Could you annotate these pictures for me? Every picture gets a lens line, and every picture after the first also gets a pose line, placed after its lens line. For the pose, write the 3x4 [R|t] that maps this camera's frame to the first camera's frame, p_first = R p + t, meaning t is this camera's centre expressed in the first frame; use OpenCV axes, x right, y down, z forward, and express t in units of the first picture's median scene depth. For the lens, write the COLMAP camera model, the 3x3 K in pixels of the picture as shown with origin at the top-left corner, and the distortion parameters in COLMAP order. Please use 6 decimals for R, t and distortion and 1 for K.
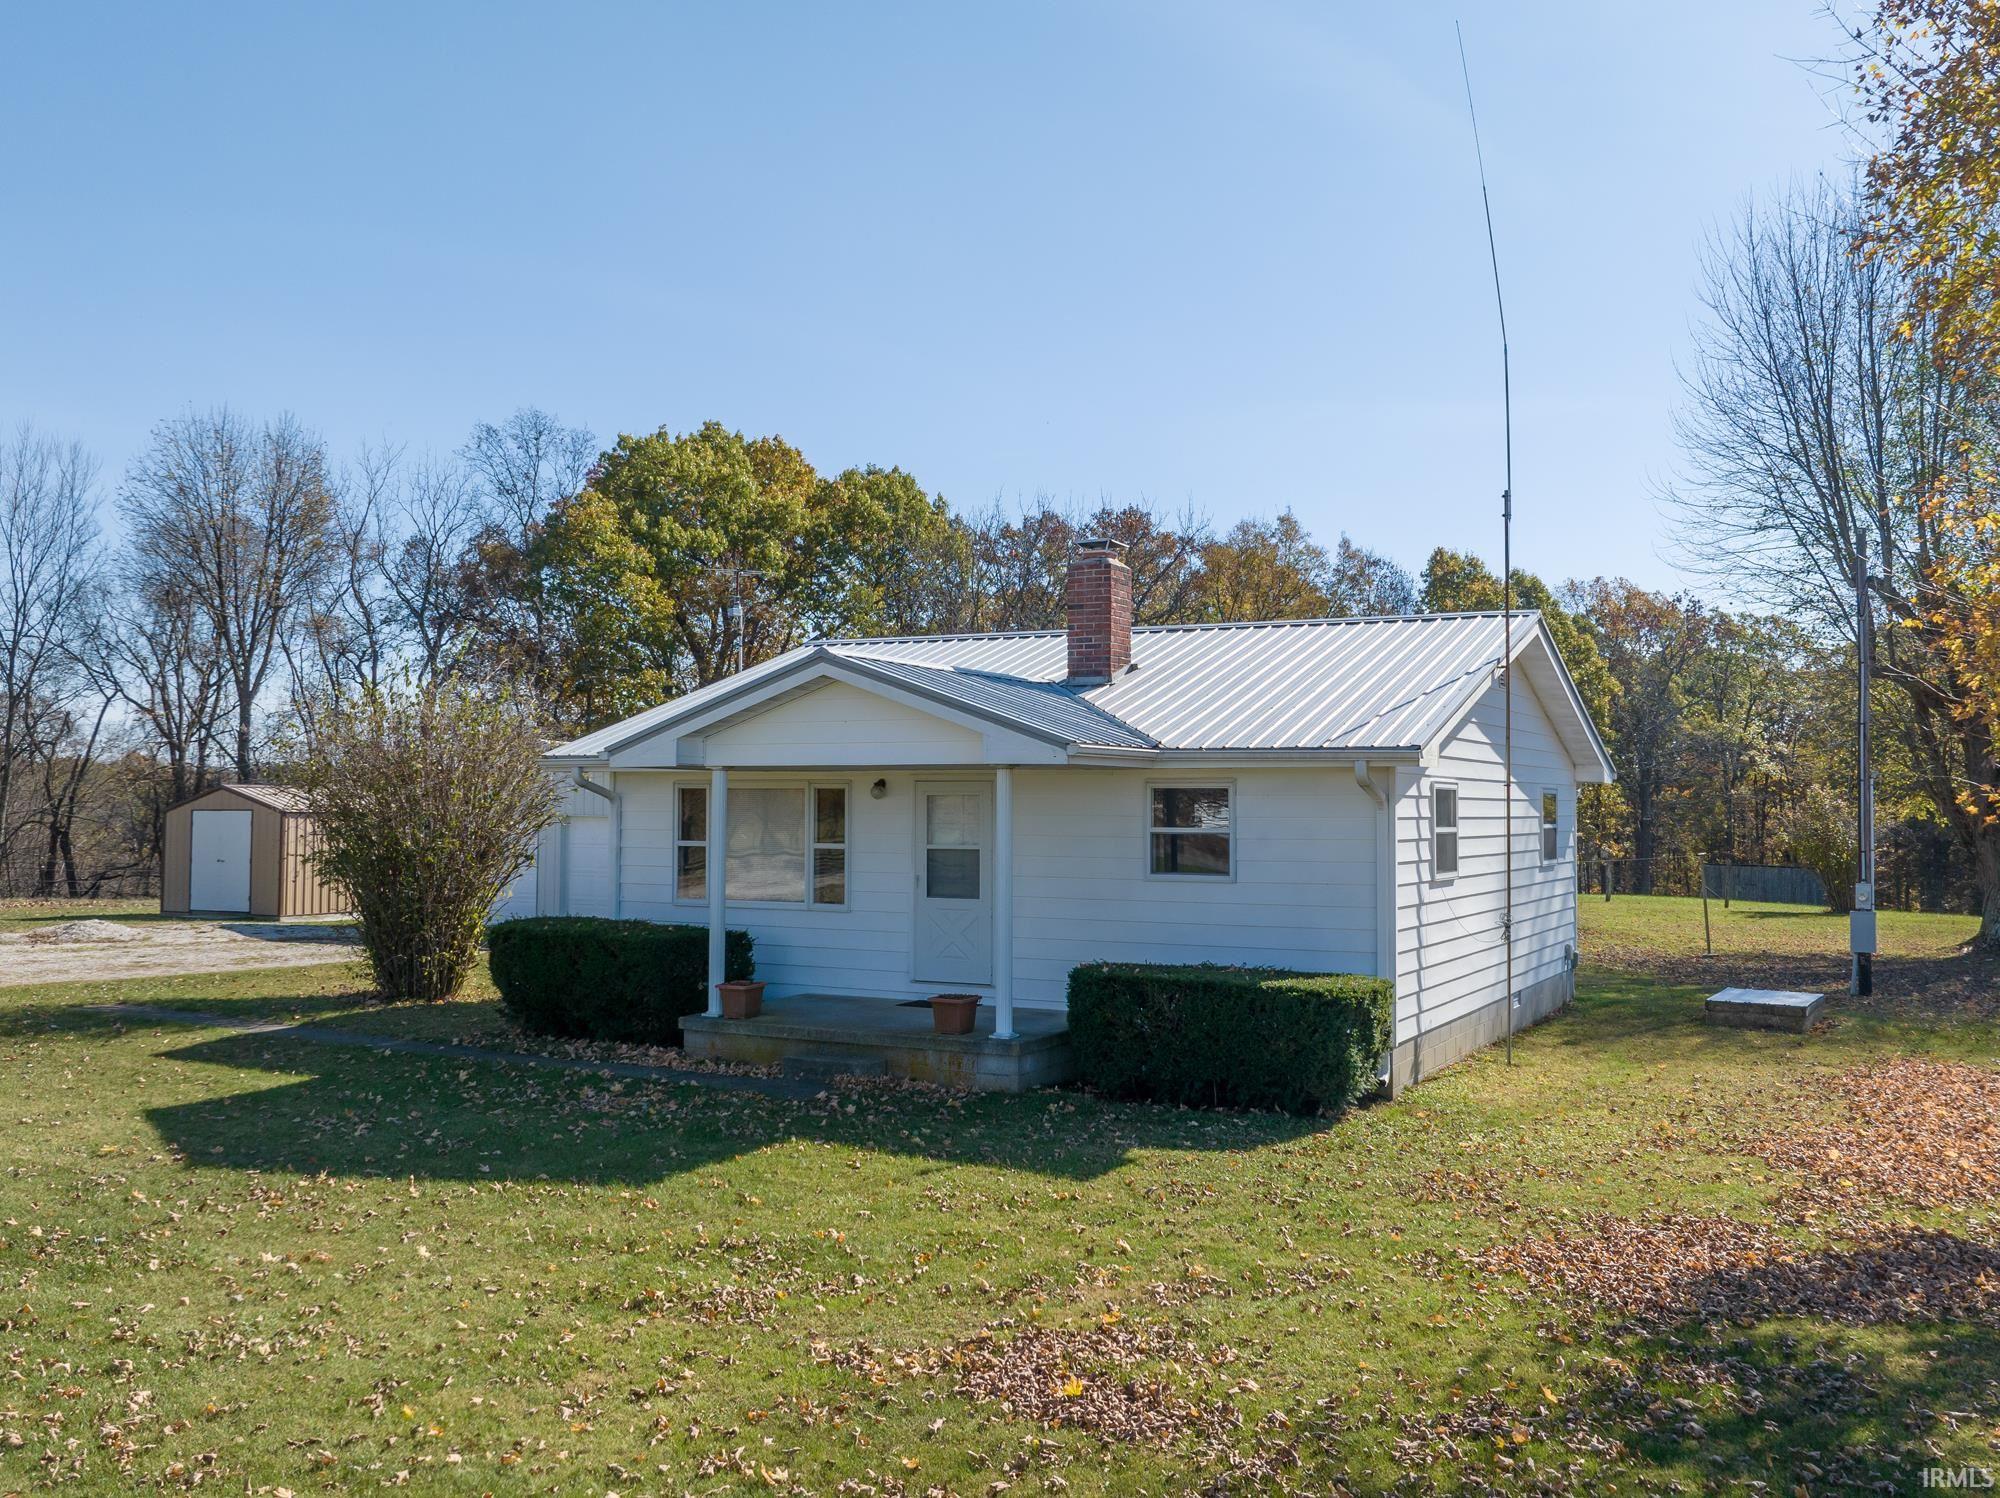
lens RADIAL K [[1406.2, 0, 1000.0], [0, 1406.2, 749.0], [0, 0, 1]] dist [-0.023391, -0.000376]
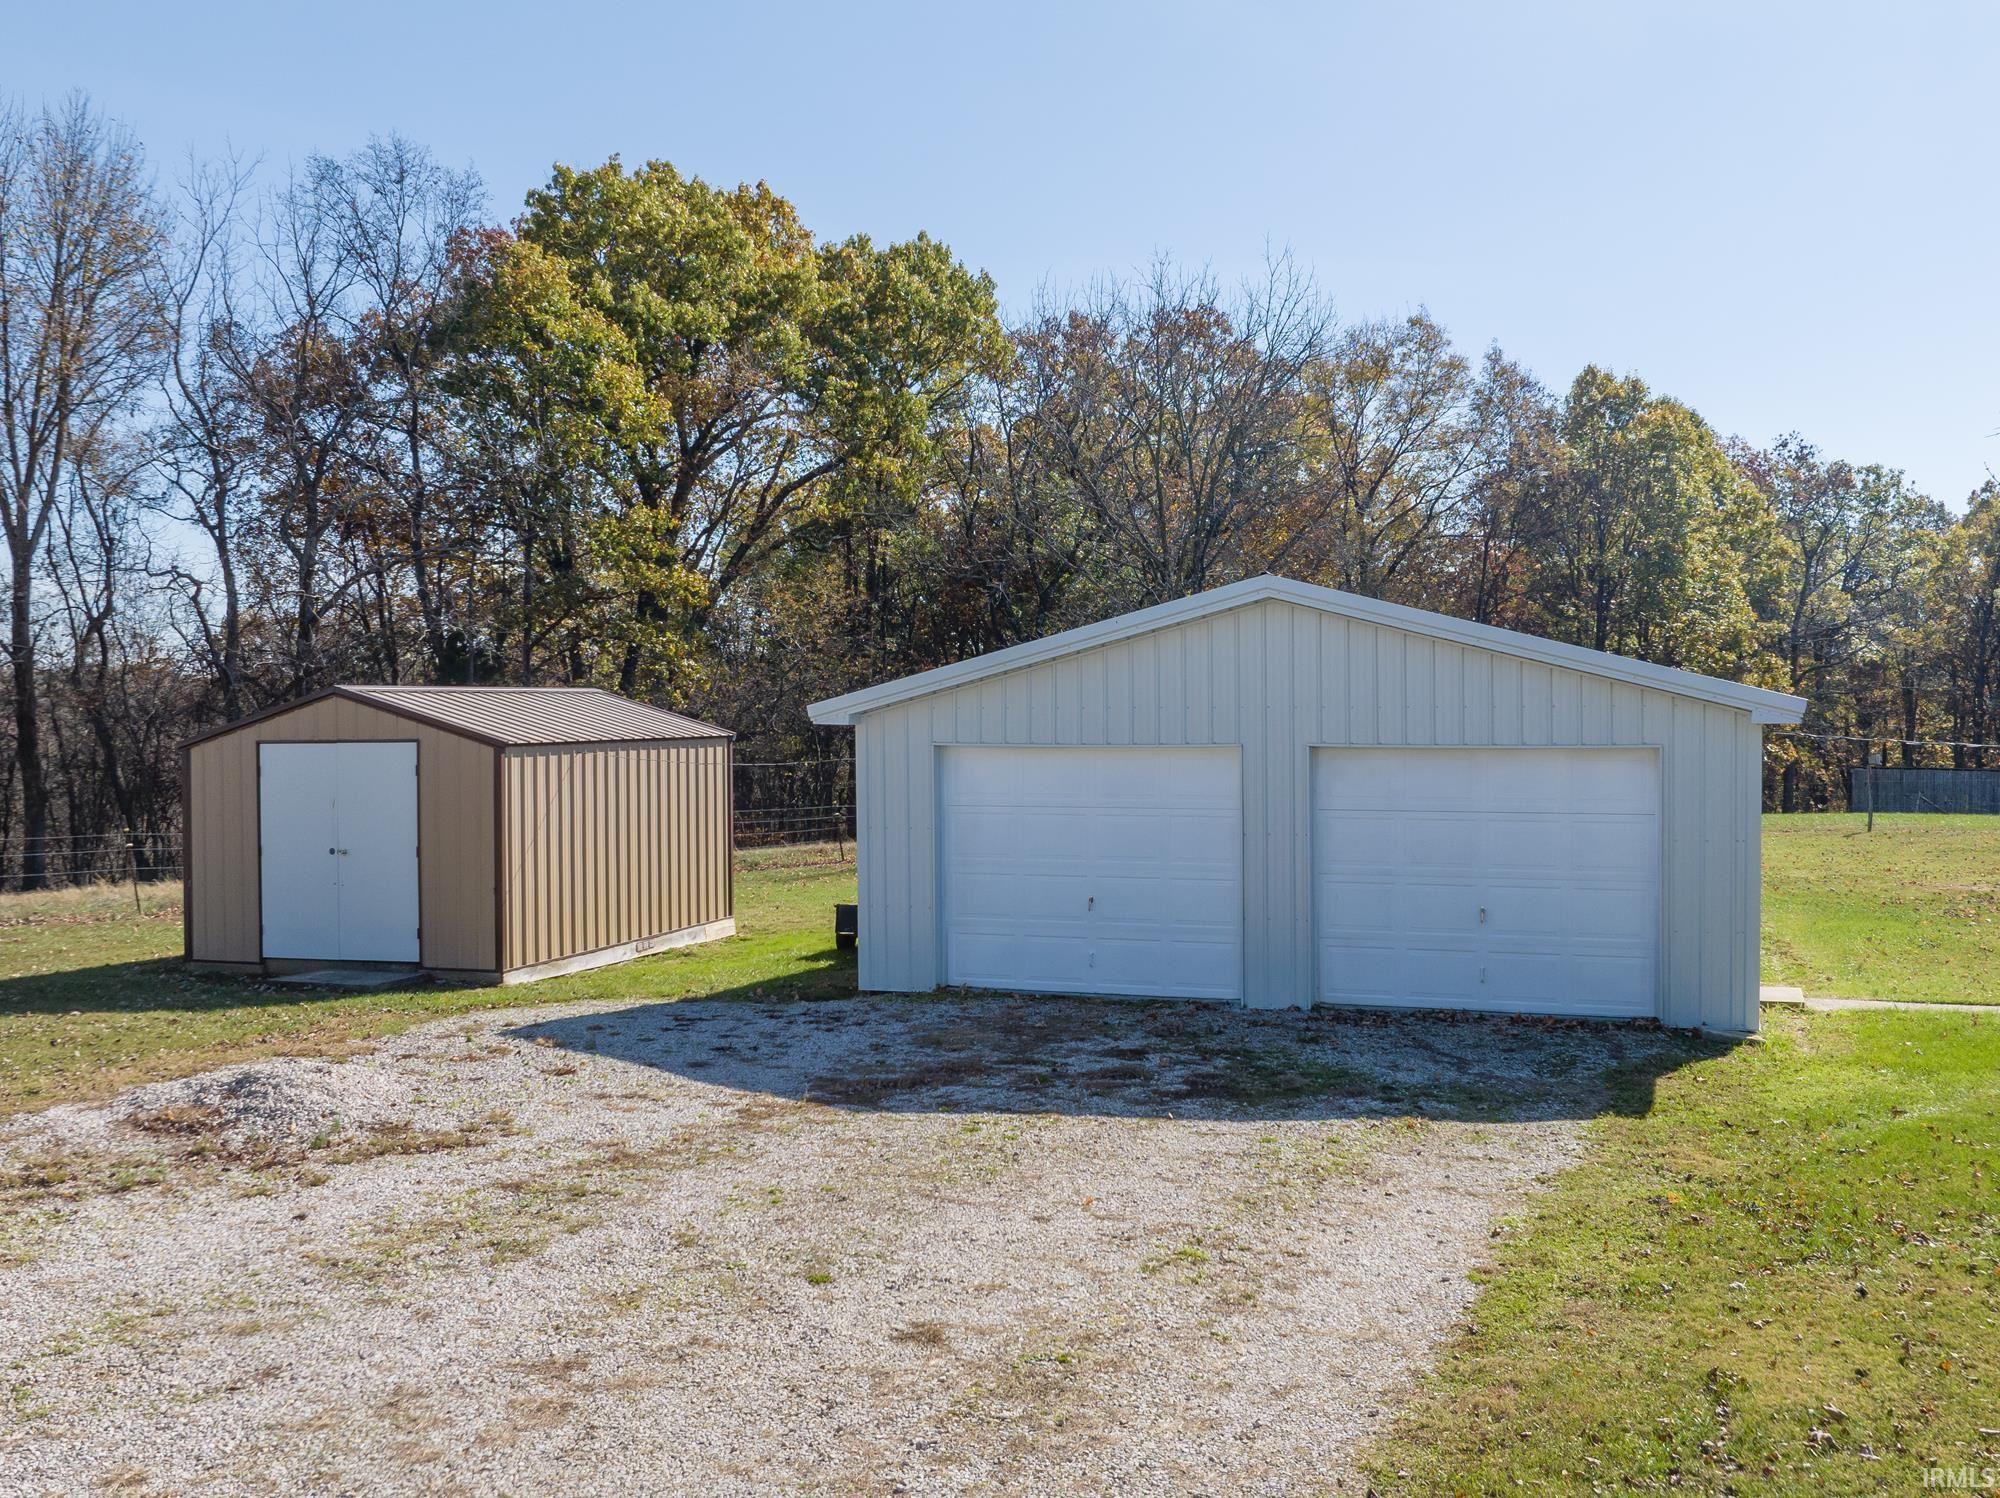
lens RADIAL K [[1567.9, 0, 1000.0], [0, 1567.9, 749.0], [0, 0, 1]] dist [-0.061430, 0.000622]
pose [[0.988078, -0.016521, 0.153067, -0.176208], [0.004695, 0.996997, 0.077298, 0.003677], [-0.153884, -0.075658, 0.985188, 0.197140]]
